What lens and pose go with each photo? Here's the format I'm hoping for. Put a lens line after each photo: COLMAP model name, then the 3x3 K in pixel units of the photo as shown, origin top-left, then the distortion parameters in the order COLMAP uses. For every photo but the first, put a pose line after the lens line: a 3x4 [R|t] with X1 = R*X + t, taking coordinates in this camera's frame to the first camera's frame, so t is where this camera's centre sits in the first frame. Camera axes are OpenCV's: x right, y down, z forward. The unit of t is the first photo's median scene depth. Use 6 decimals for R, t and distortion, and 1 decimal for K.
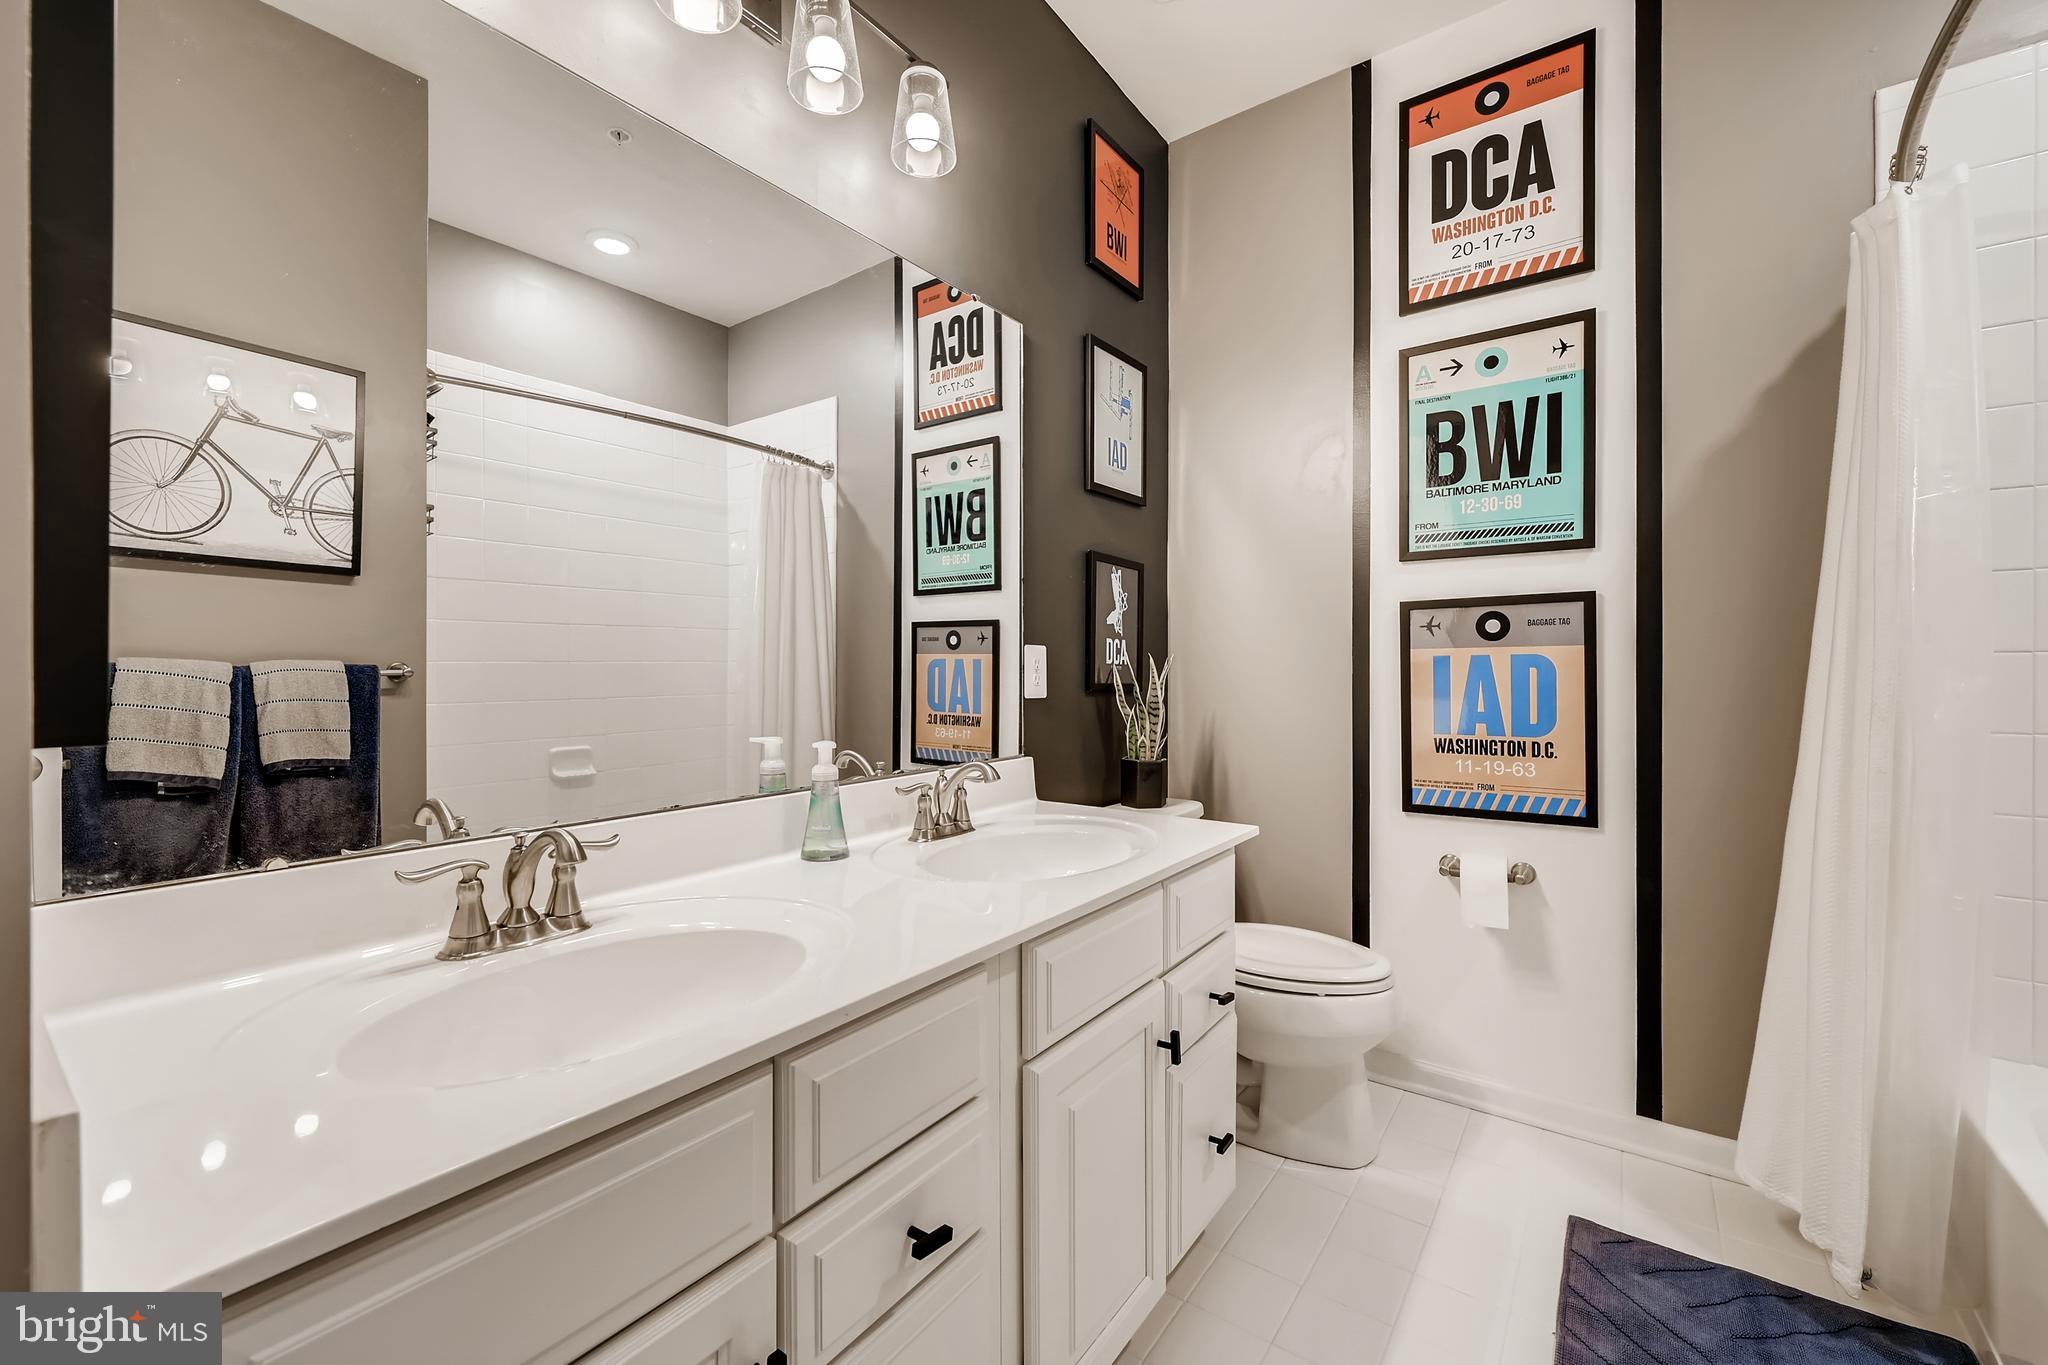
lens RADIAL K [[820.8, 0, 1024.0], [0, 820.8, 682.5], [0, 0, 1]] dist [0.000617, 0.000027]
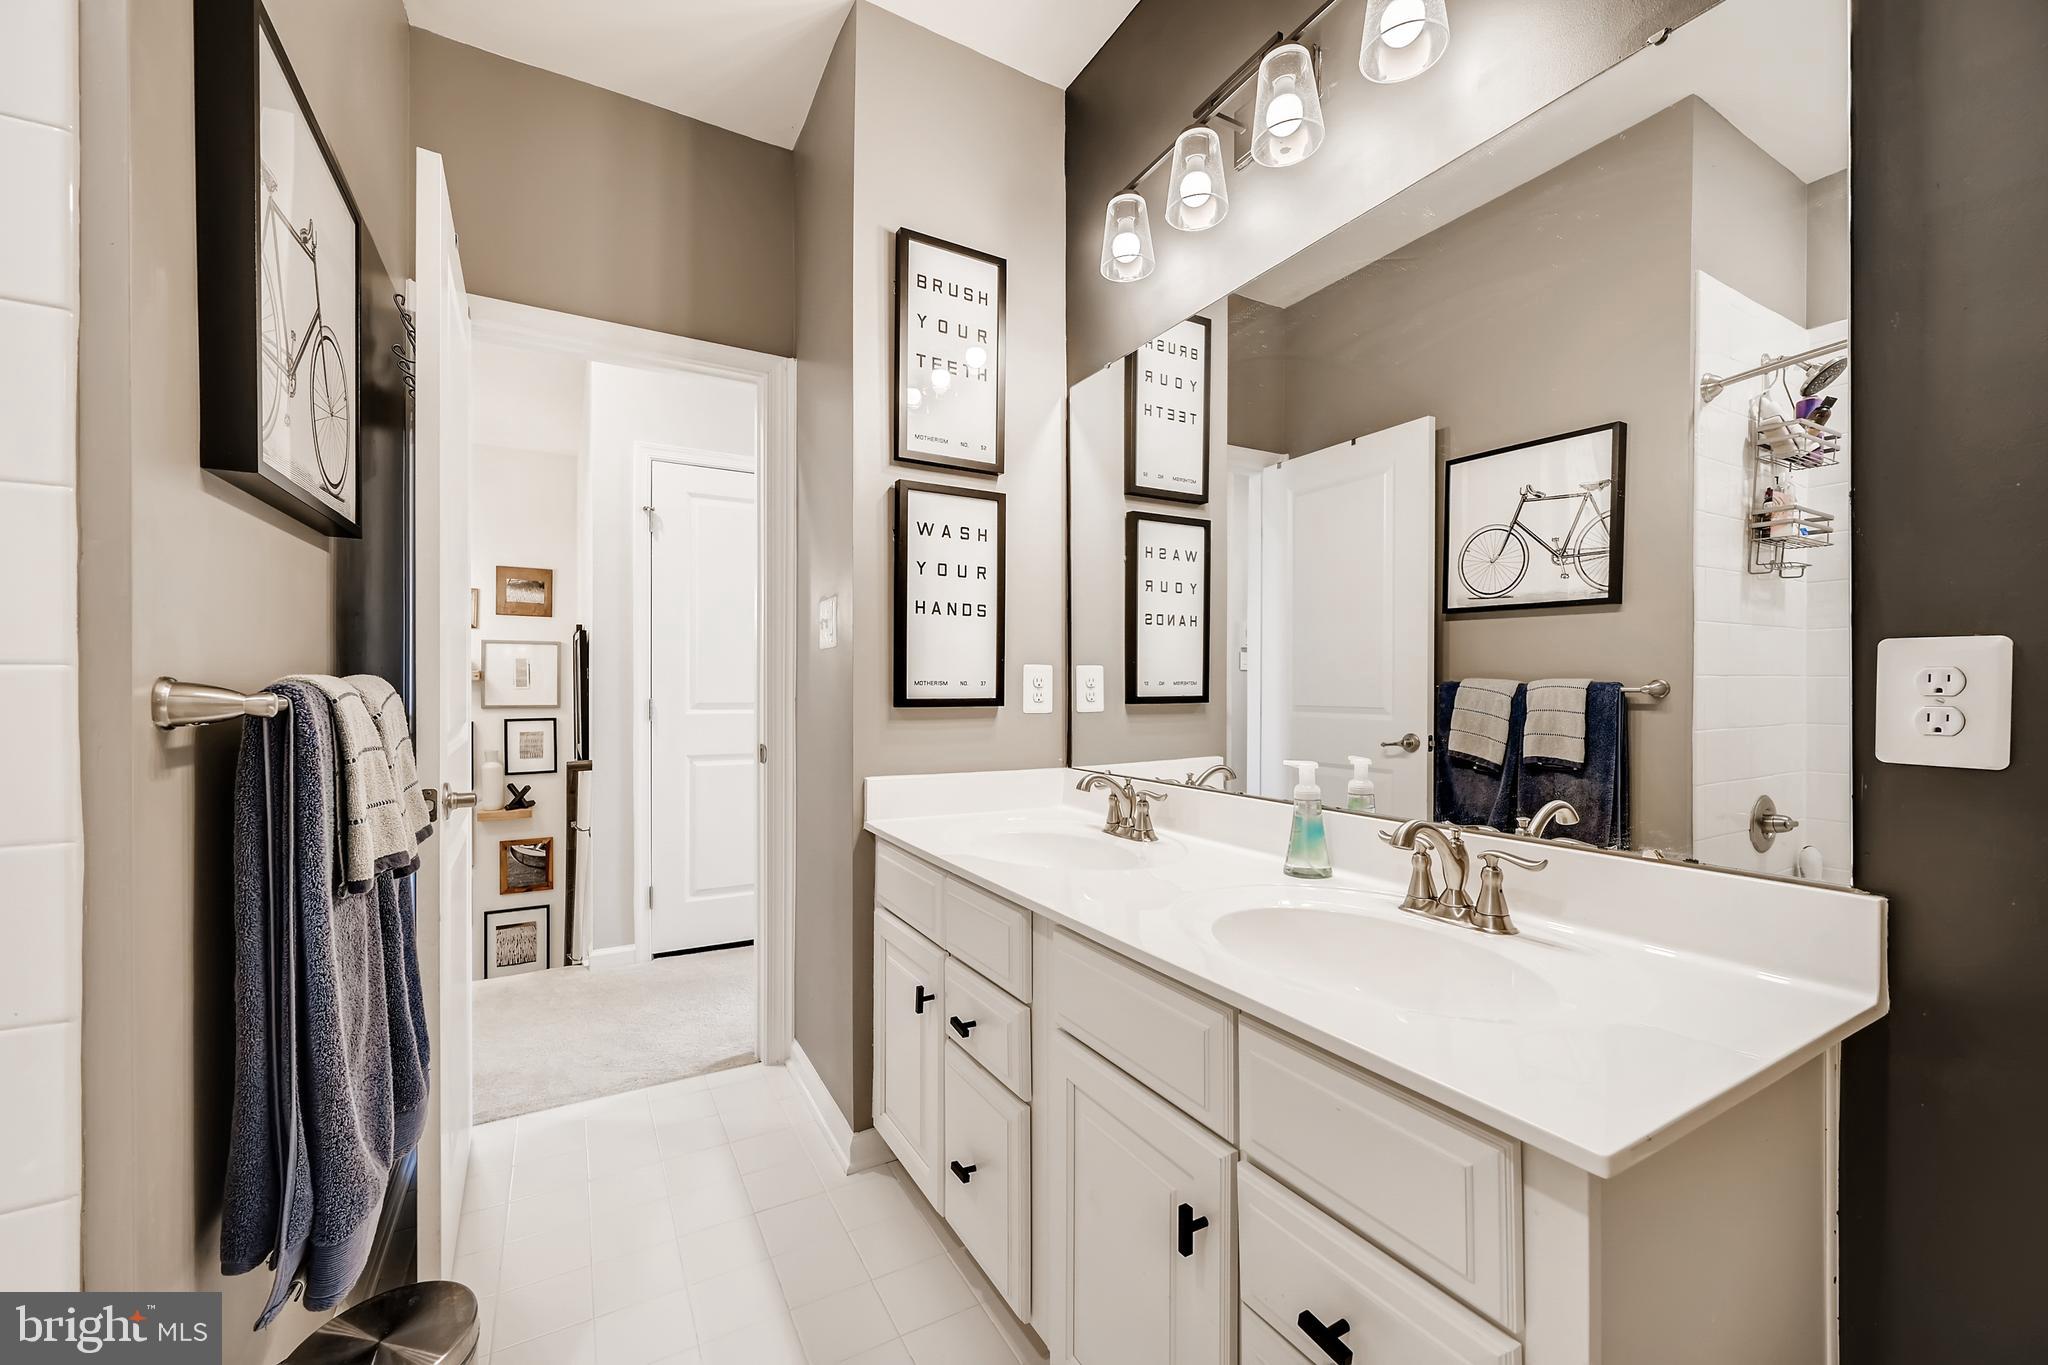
lens RADIAL K [[820.8, 0, 1024.0], [0, 820.8, 682.5], [0, 0, 1]] dist [0.000617, 0.000027]
pose [[-0.403876, 0.000953, -0.914813, 0.614712], [-0.009074, 0.999946, 0.005047, -0.021112], [0.914769, 0.010339, -0.403845, 0.794676]]
